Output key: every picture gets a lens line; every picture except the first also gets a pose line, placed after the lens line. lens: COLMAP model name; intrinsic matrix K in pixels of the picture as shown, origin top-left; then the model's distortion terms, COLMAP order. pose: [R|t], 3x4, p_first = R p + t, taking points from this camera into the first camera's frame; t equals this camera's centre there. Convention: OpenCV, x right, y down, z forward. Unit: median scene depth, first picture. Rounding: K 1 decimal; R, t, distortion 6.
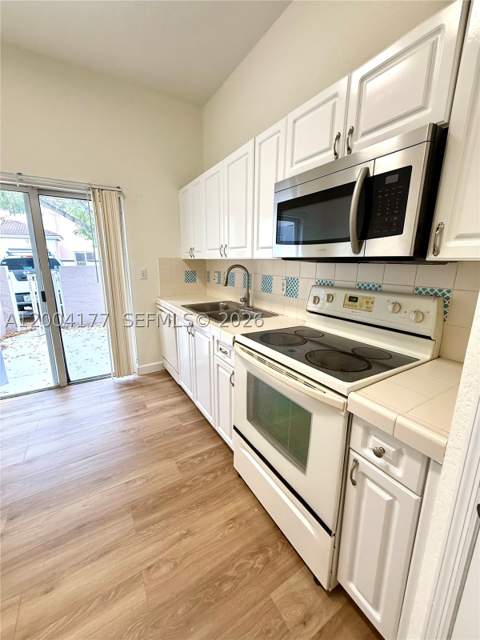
lens RADIAL K [[255.3, 0, 238.9], [0, 255.3, 318.5], [0, 0, 1]] dist [0.000438, -0.000207]
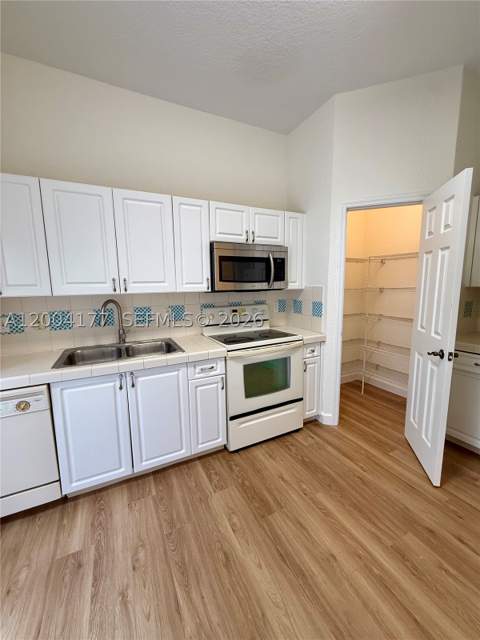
lens RADIAL K [[255.3, 0, 238.9], [0, 255.3, 318.5], [0, 0, 1]] dist [0.000438, -0.000207]
pose [[0.090052, -0.139802, 0.986076, -1.372193], [0.238658, 0.964280, 0.114917, -0.229560], [-0.966919, 0.224987, 0.120200, 0.766108]]
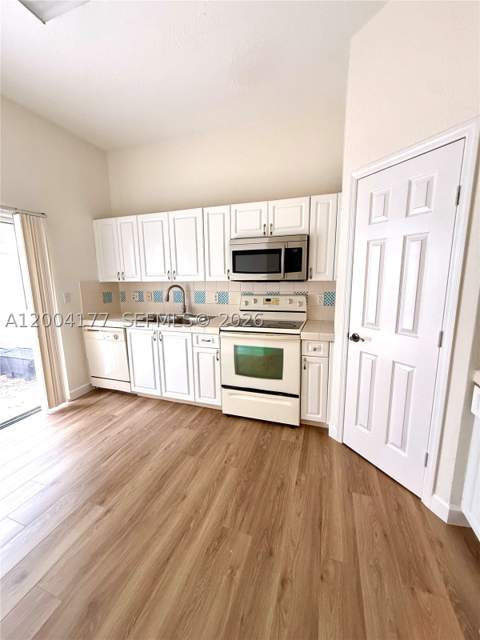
lens RADIAL K [[255.3, 0, 238.9], [0, 255.3, 318.5], [0, 0, 1]] dist [0.000438, -0.000207]
pose [[0.773348, -0.119602, 0.622598, -0.978416], [0.158533, 0.987327, -0.007251, 0.043145], [-0.613840, 0.104310, 0.782509, -0.390590]]
